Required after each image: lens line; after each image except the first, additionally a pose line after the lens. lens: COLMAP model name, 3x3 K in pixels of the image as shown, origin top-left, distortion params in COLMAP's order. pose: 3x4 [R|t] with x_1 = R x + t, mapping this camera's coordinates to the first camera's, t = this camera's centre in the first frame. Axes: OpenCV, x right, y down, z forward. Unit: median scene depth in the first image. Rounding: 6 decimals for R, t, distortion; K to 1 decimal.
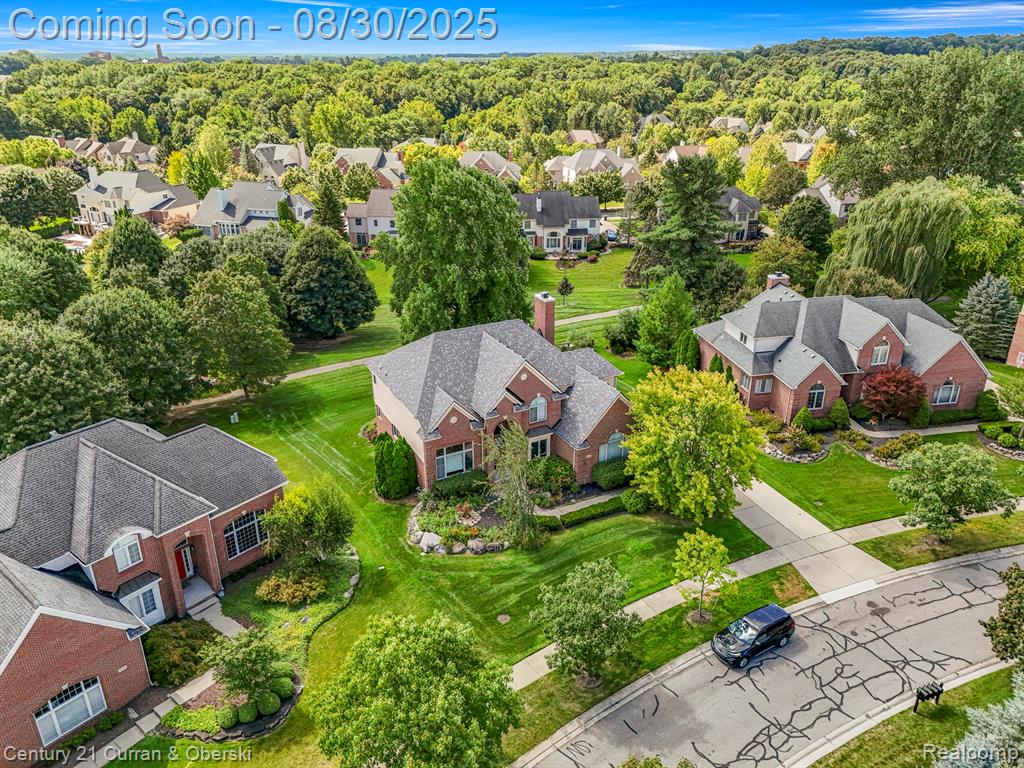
lens RADIAL K [[767.2, 0, 512.0], [0, 767.2, 384.0], [0, 0, 1]] dist [0.061078, -0.061947]
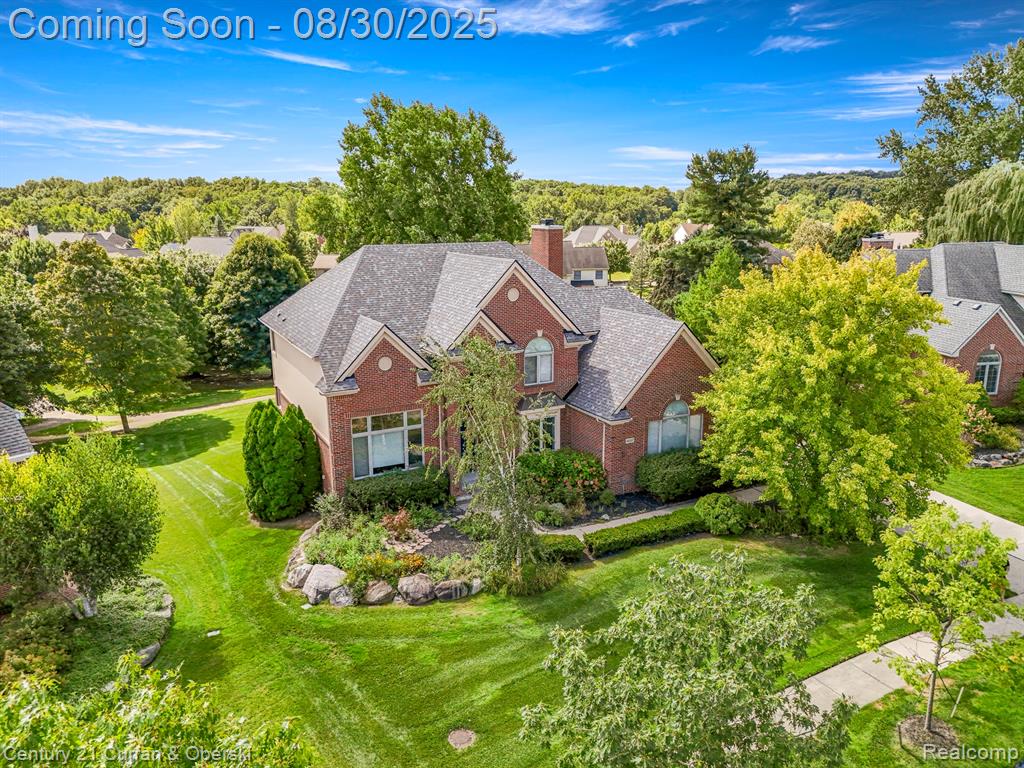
lens RADIAL K [[767.2, 0, 512.0], [0, 767.2, 384.0], [0, 0, 1]] dist [0.061078, -0.061947]
pose [[0.999993, -0.003354, 0.001734, 0.013280], [0.003601, 0.985394, -0.170249, 0.150540], [-0.001138, 0.170254, 0.985399, 0.447912]]
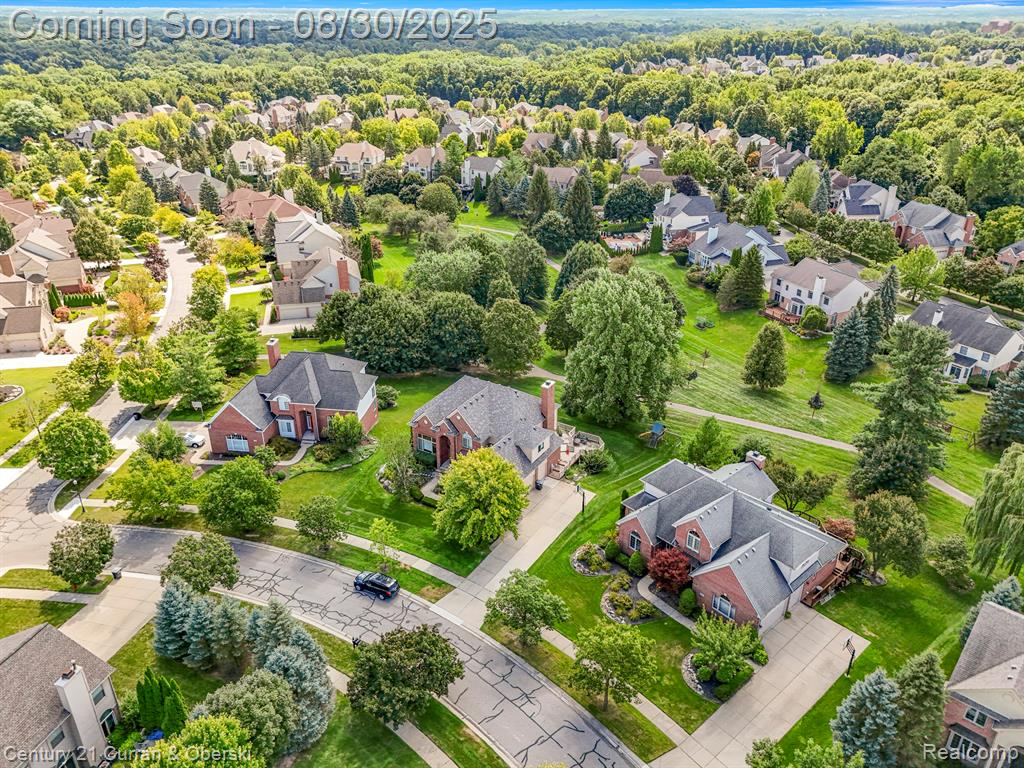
lens RADIAL K [[767.2, 0, 512.0], [0, 767.2, 384.0], [0, 0, 1]] dist [0.061078, -0.061947]
pose [[0.509378, 0.385358, -0.769437, 1.331342], [-0.341771, 0.911181, 0.230091, -0.500426], [0.789764, 0.145768, 0.595840, 0.075562]]
